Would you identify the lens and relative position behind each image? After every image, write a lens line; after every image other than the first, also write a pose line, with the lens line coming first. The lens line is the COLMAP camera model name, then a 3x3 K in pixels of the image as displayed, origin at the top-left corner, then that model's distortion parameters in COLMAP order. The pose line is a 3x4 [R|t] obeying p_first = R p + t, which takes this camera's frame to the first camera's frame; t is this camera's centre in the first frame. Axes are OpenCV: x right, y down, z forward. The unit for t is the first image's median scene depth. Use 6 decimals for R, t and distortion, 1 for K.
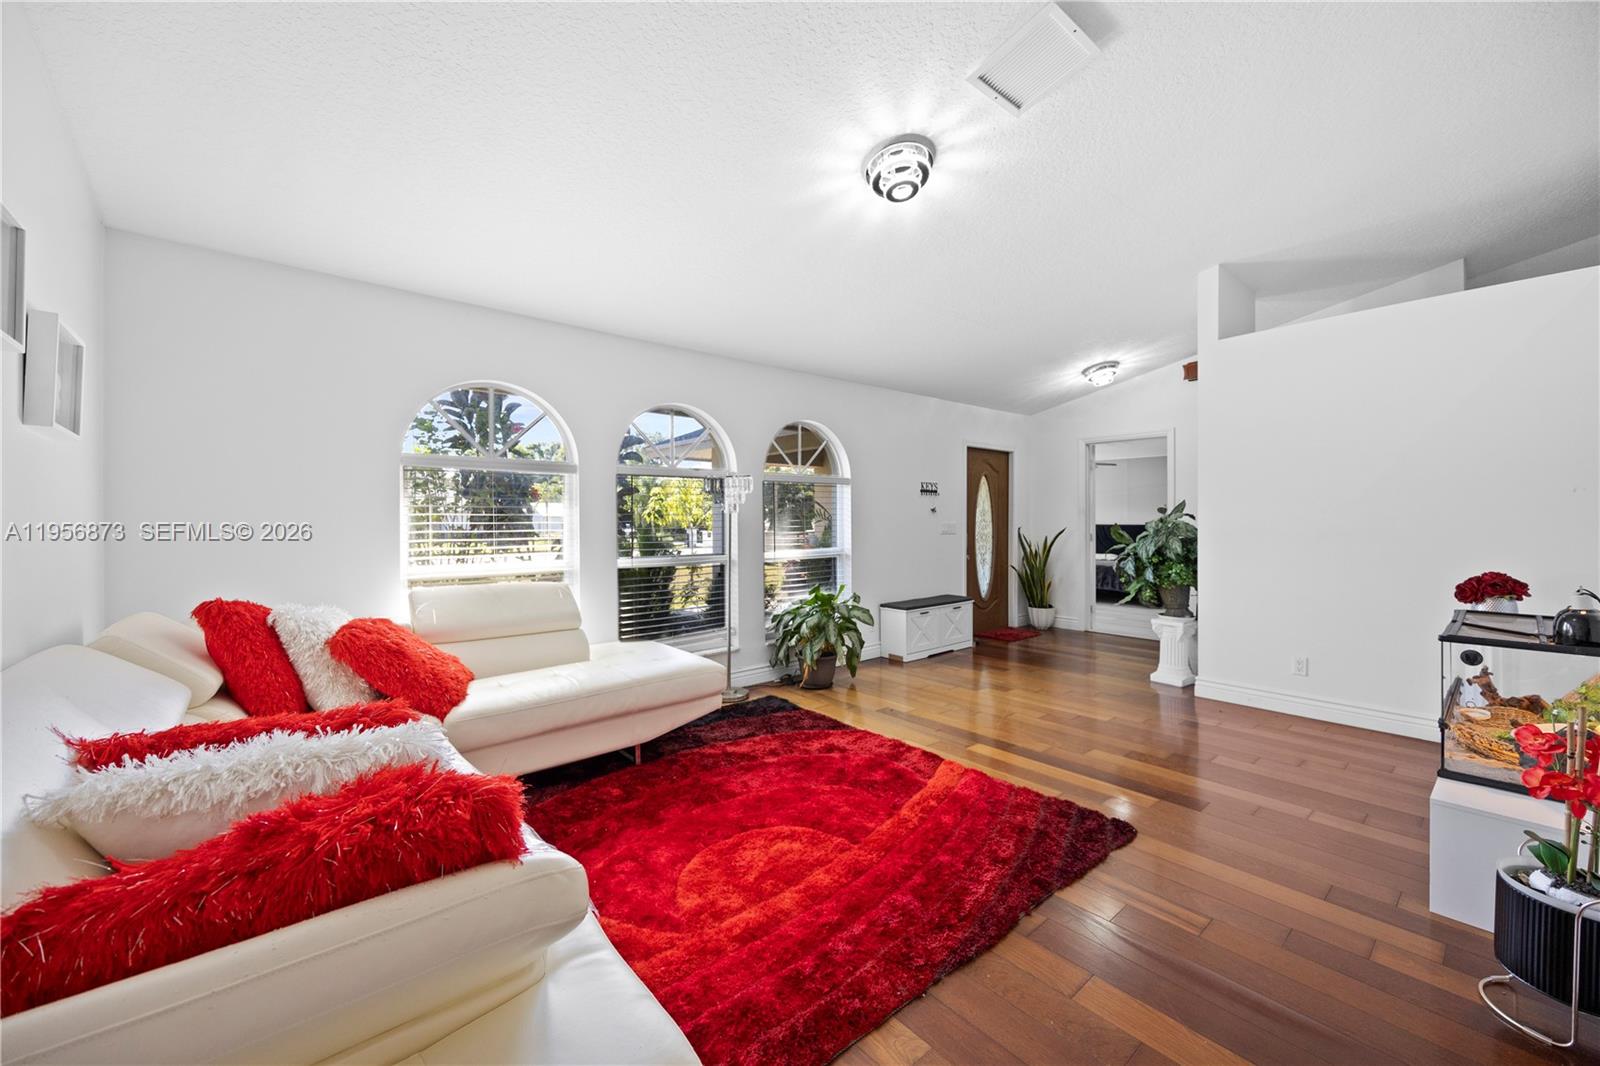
lens RADIAL K [[613.4, 0, 802.0], [0, 613.4, 517.4], [0, 0, 1]] dist [-0.000218, -0.000652]
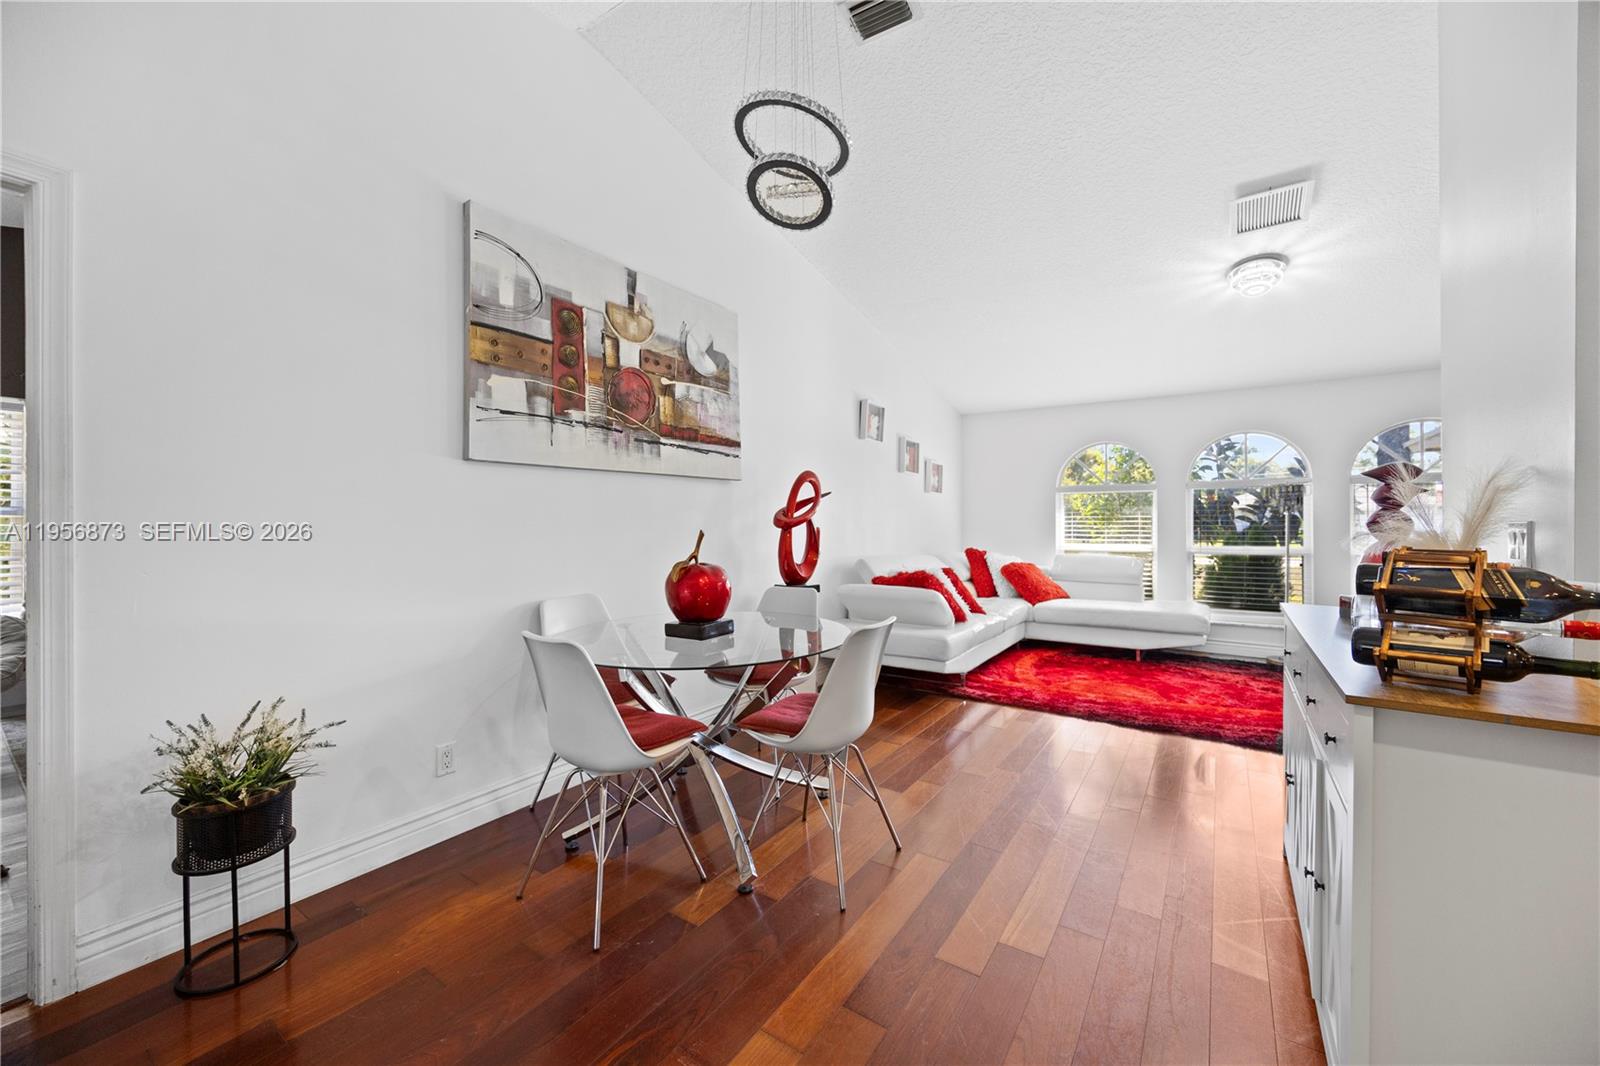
lens RADIAL K [[613.4, 0, 805.4], [0, 613.4, 527.2], [0, 0, 1]] dist [-0.000218, -0.000652]
pose [[0.281438, 0.011846, -0.959506, 1.344820], [0.007346, 0.999868, 0.014499, -0.007081], [0.959551, -0.011129, 0.281314, -0.452824]]
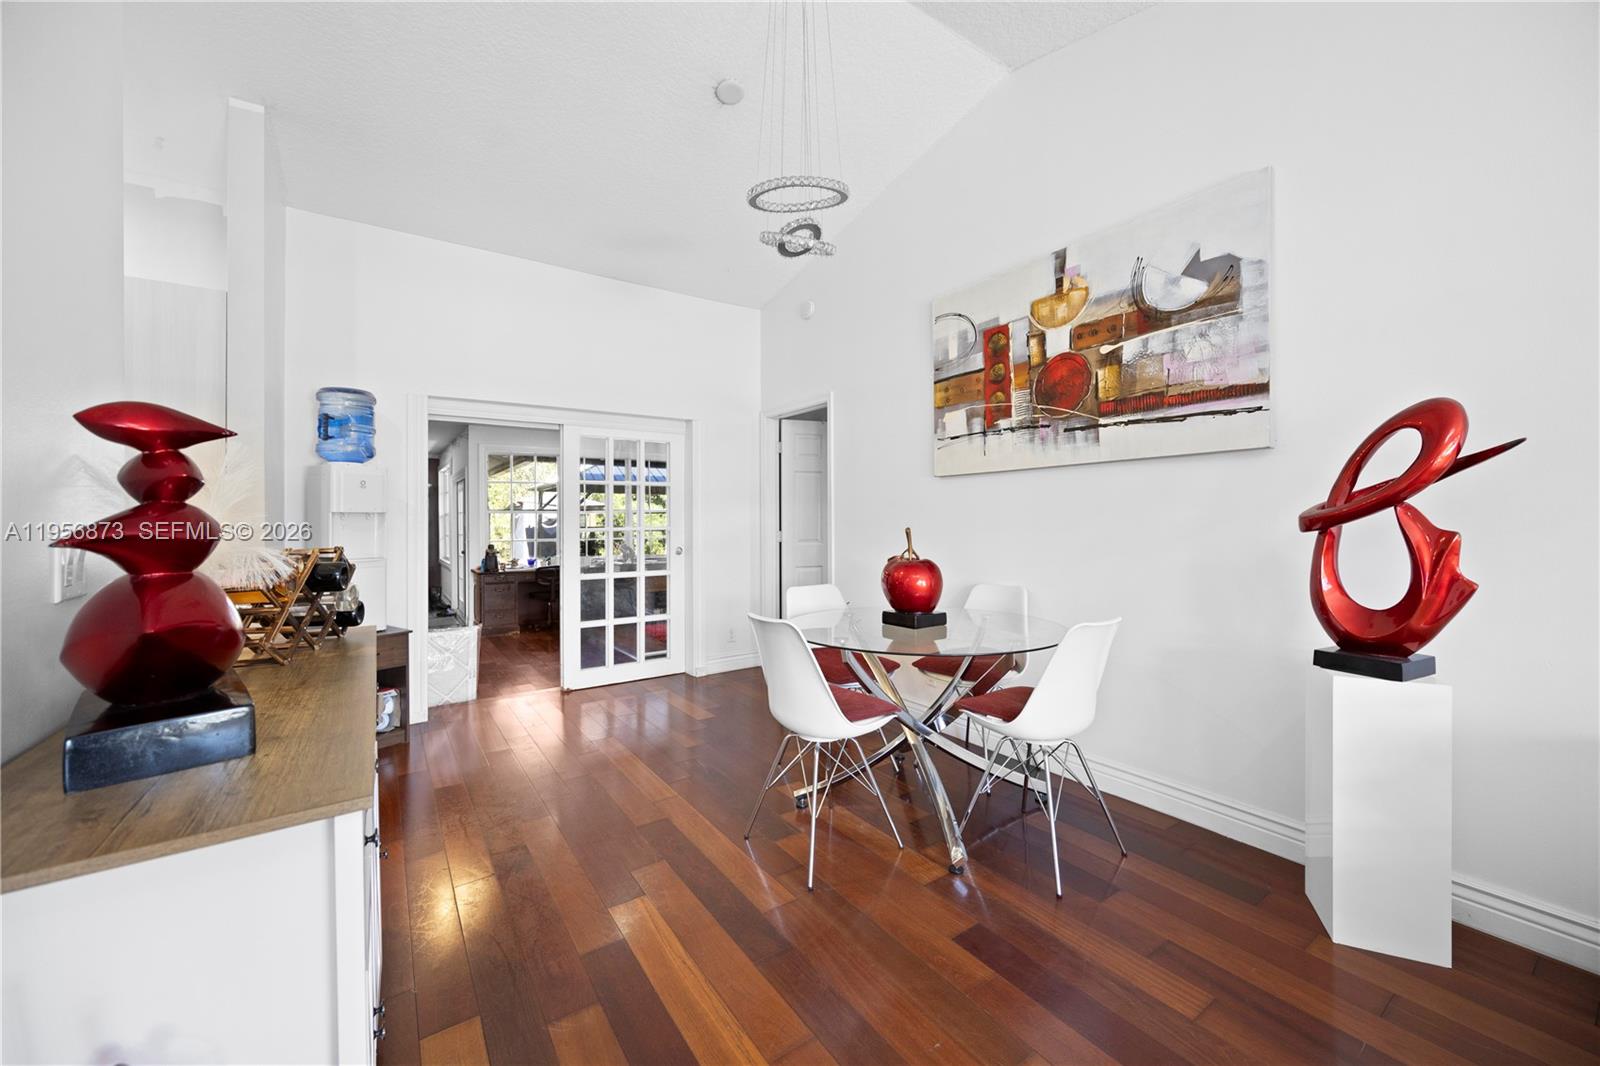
lens RADIAL K [[613.4, 0, 800.2], [0, 613.4, 515.8], [0, 0, 1]] dist [-0.000218, -0.000652]
pose [[-0.996502, 0.011966, 0.082706, 0.464040], [0.011002, 0.999866, -0.012097, -0.000227], [-0.082839, -0.011145, -0.996501, 0.736282]]
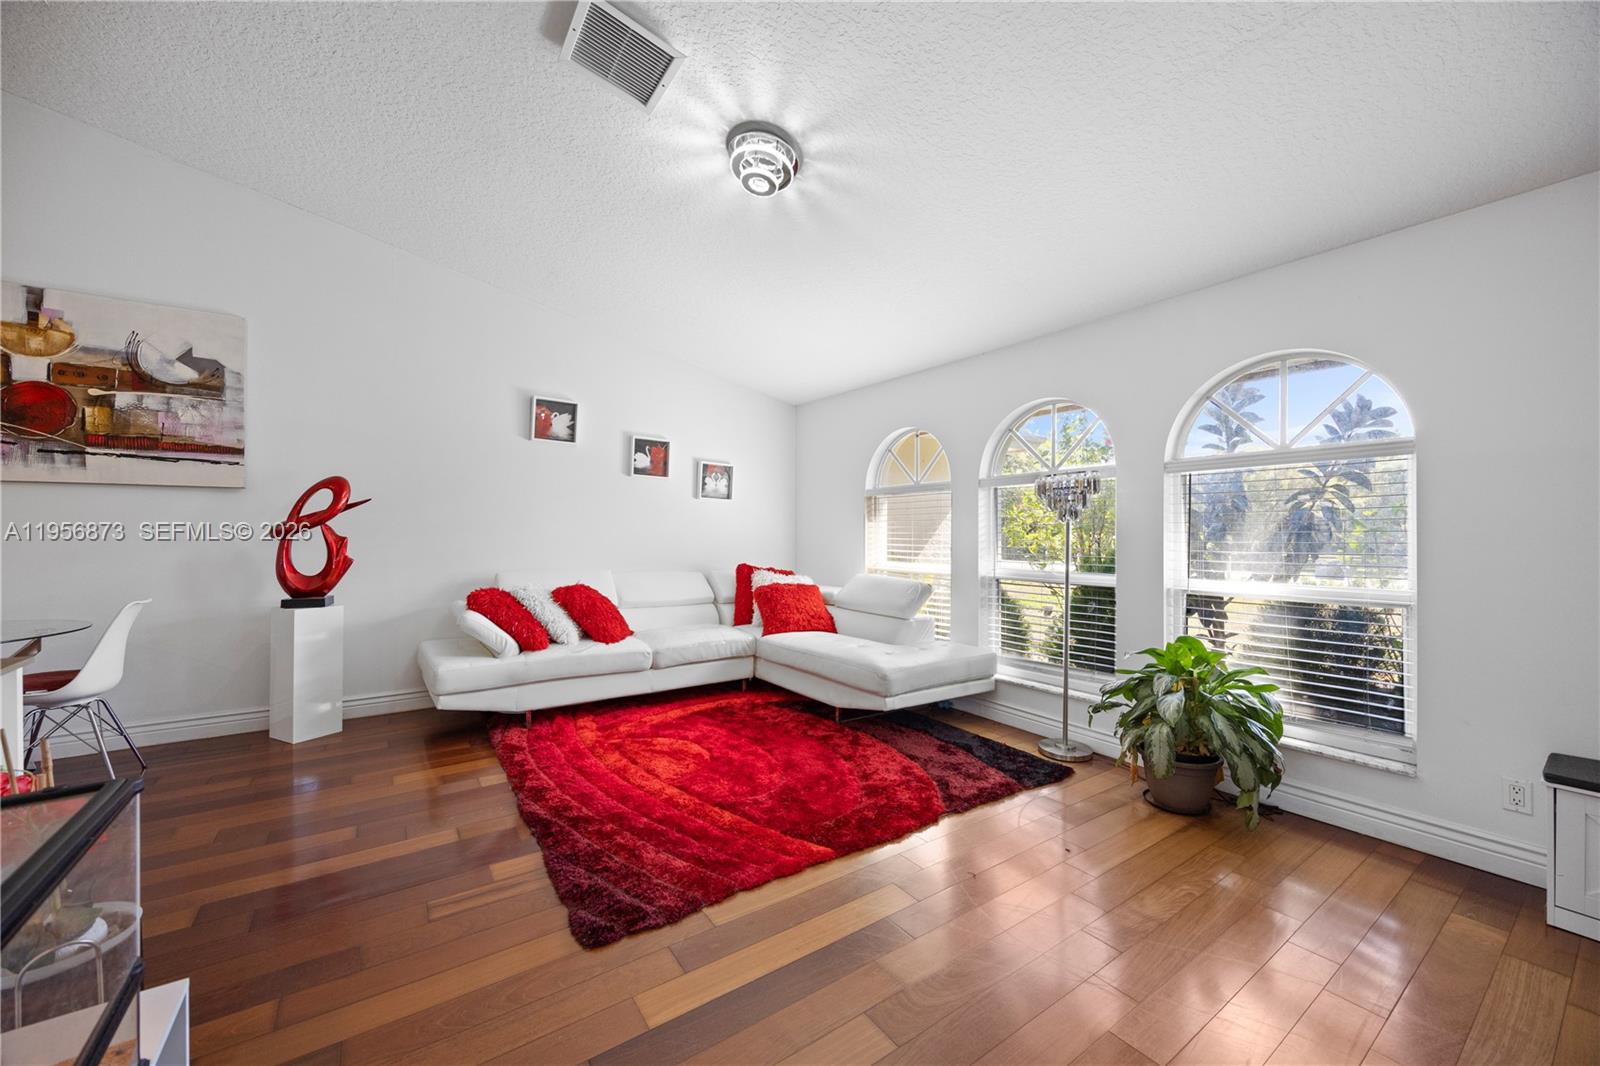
lens RADIAL K [[613.4, 0, 806.6], [0, 613.4, 534.0], [0, 0, 1]] dist [-0.000218, -0.000652]
pose [[-0.078191, 0.004673, -0.996927, 1.208144], [0.005290, 0.999977, 0.004272, 0.009070], [0.996924, -0.004940, -0.078214, 1.250194]]
